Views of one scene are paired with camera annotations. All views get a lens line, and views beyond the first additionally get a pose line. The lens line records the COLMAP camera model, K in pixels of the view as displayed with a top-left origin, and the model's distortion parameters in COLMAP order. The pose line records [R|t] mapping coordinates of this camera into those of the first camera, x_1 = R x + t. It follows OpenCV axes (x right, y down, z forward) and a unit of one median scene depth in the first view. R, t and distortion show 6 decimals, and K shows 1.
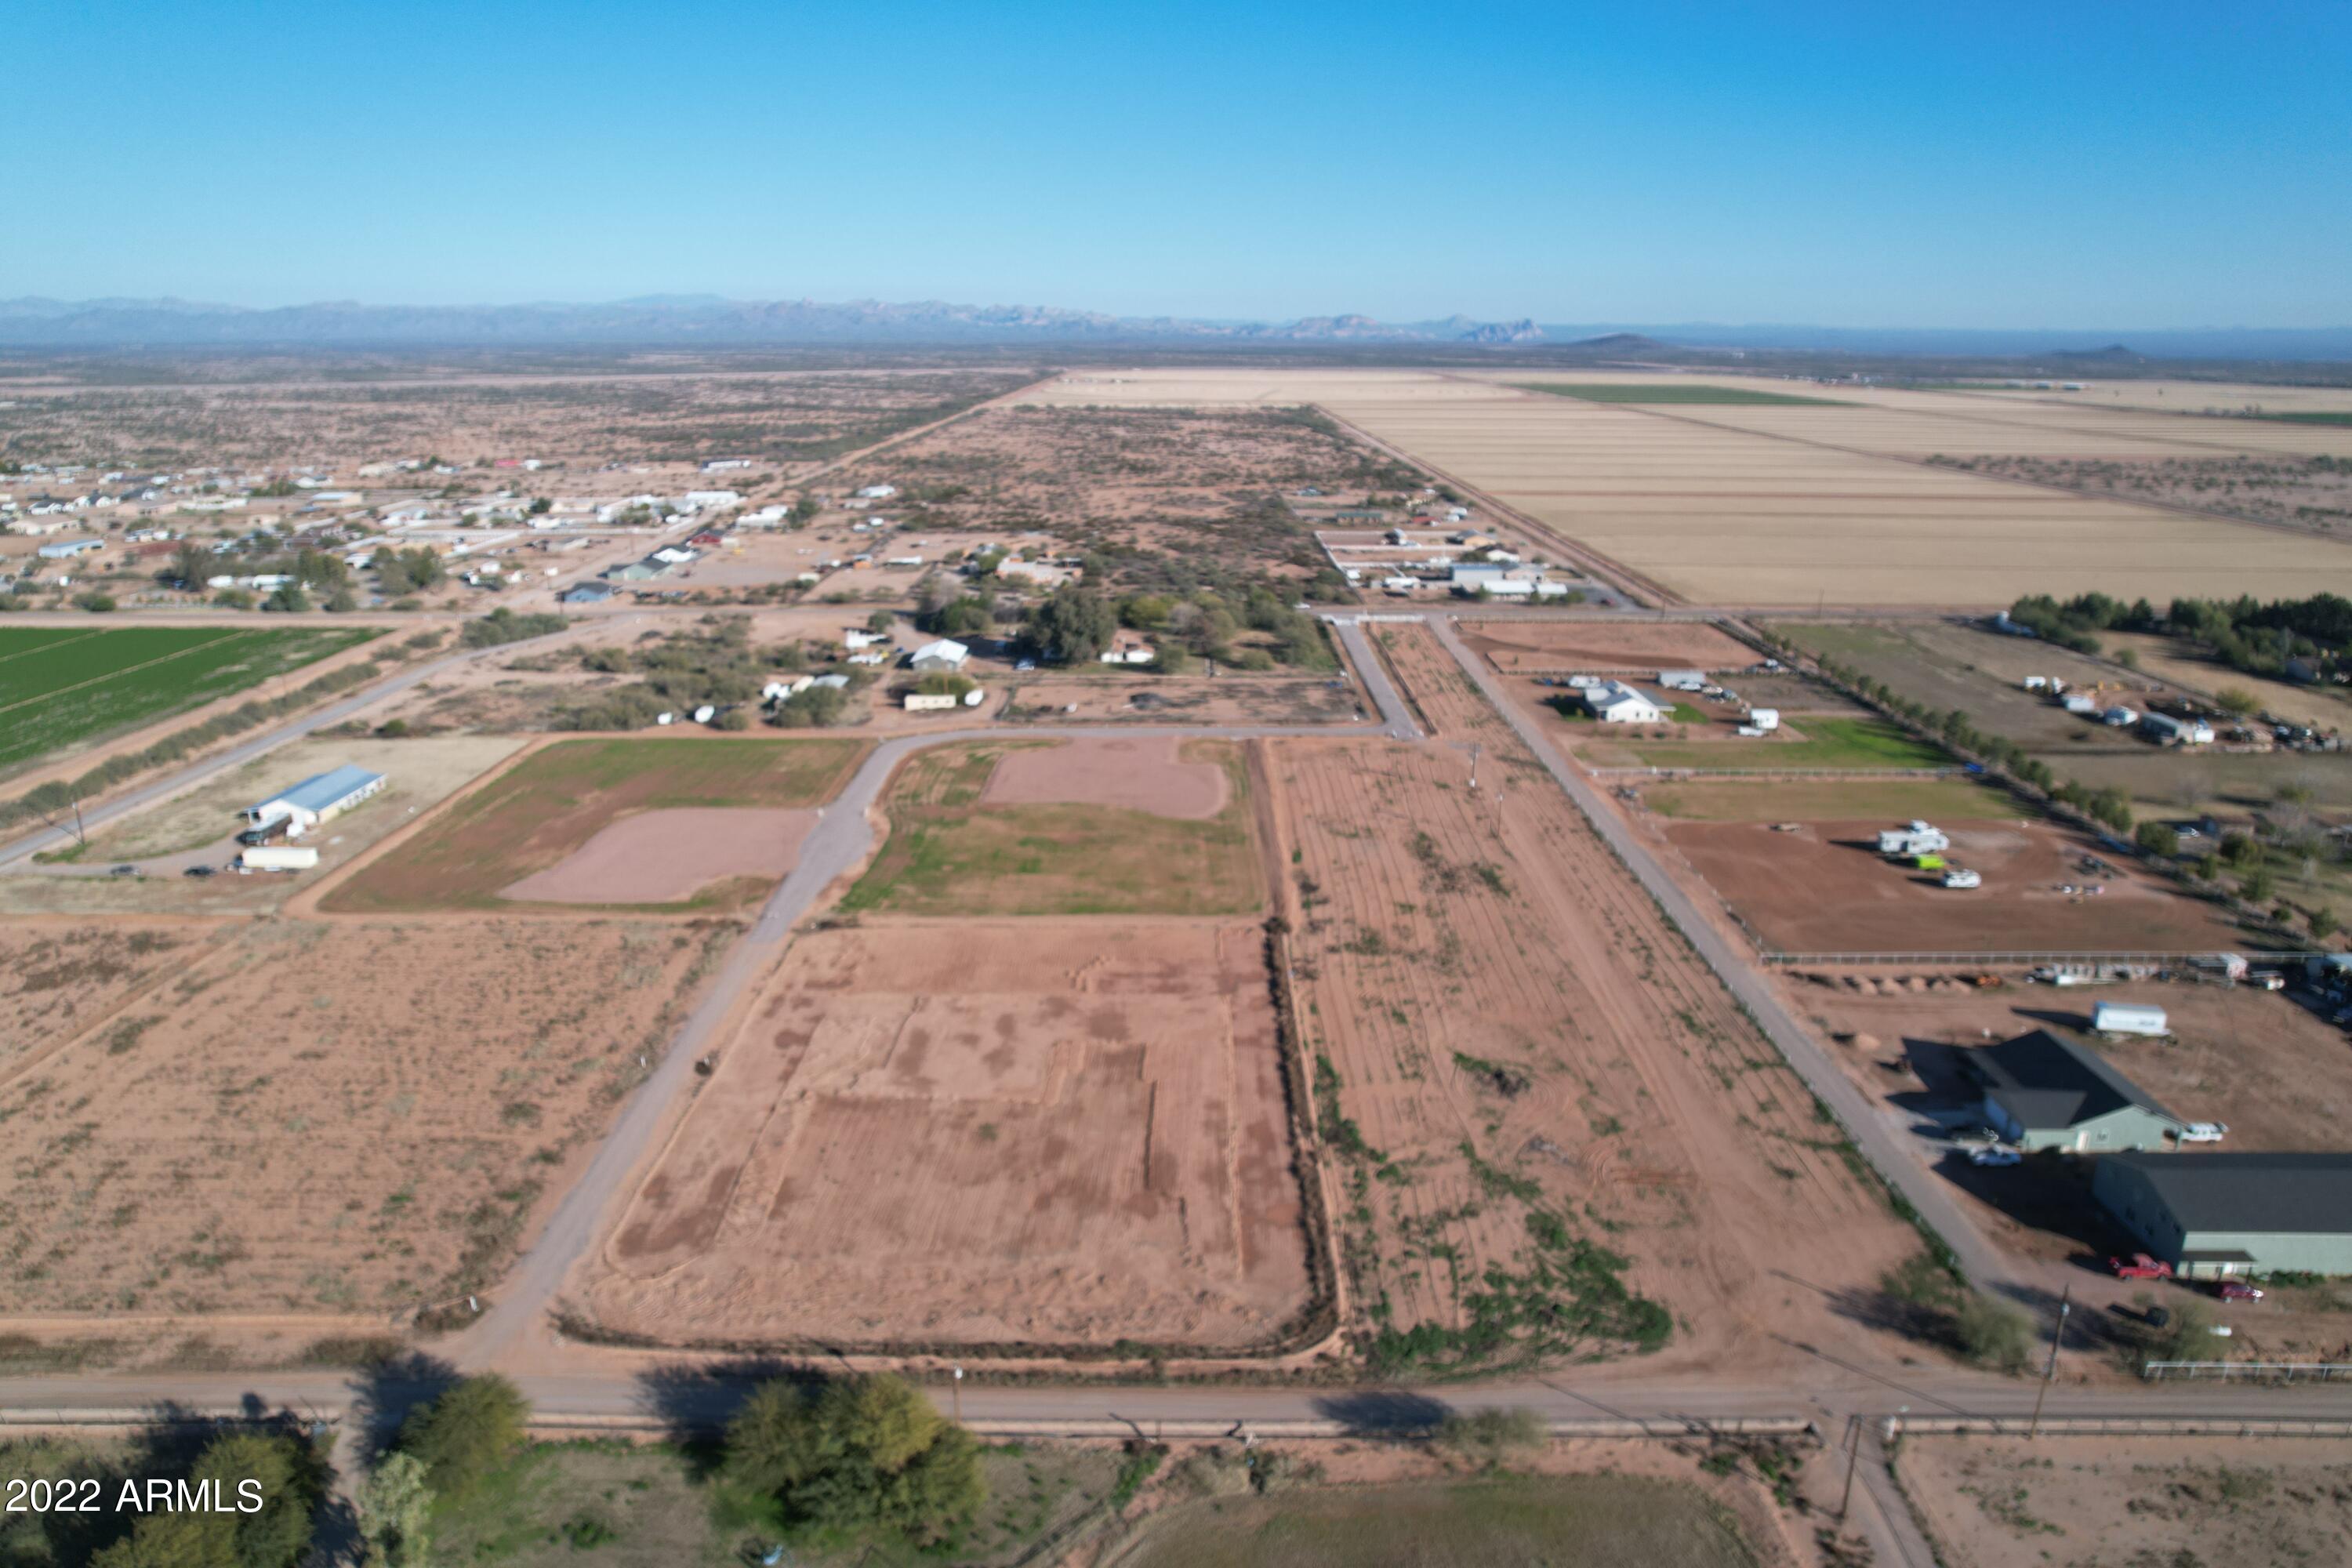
lens RADIAL K [[1519.4, 0, 1172.8], [0, 1519.4, 795.5], [0, 0, 1]] dist [-0.073335, 0.064772]
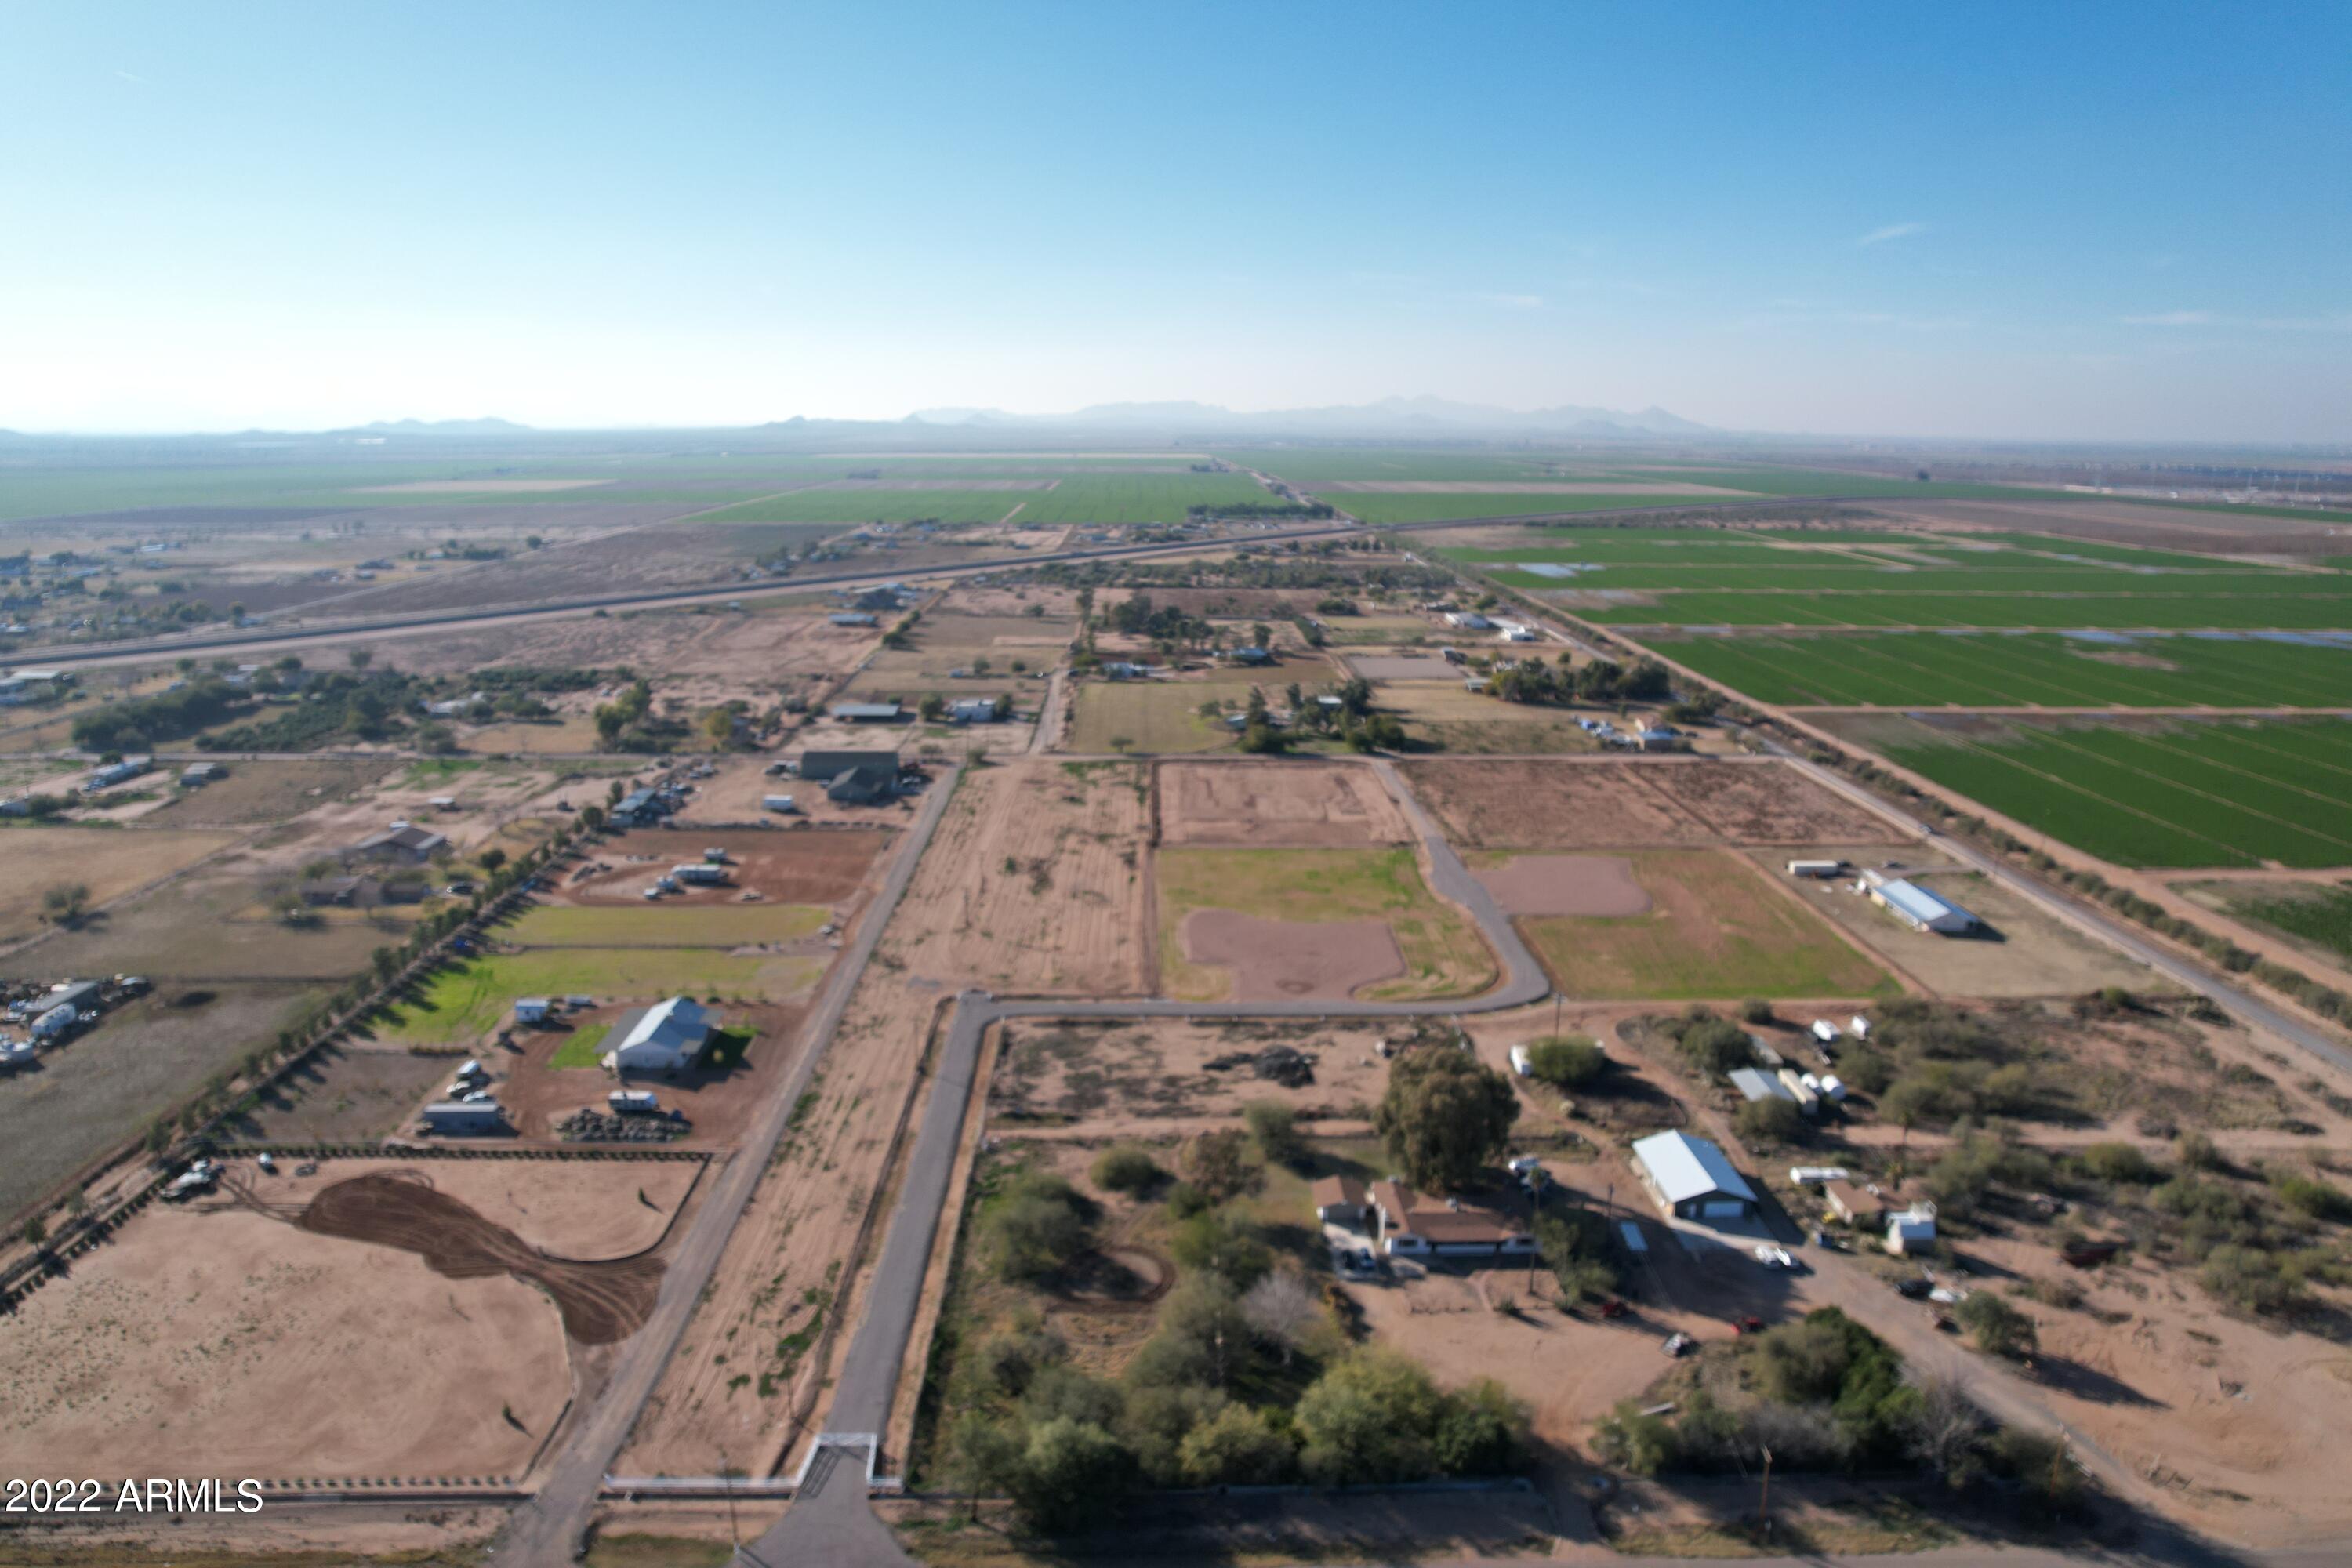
lens RADIAL K [[1519.4, 0, 1172.8], [0, 1519.4, 795.5], [0, 0, 1]] dist [-0.073335, 0.064772]
pose [[-0.999641, -0.003426, -0.026565, 0.107627], [-0.016706, 0.854978, 0.518396, -1.017788], [0.020937, 0.518654, -0.854728, 2.873047]]
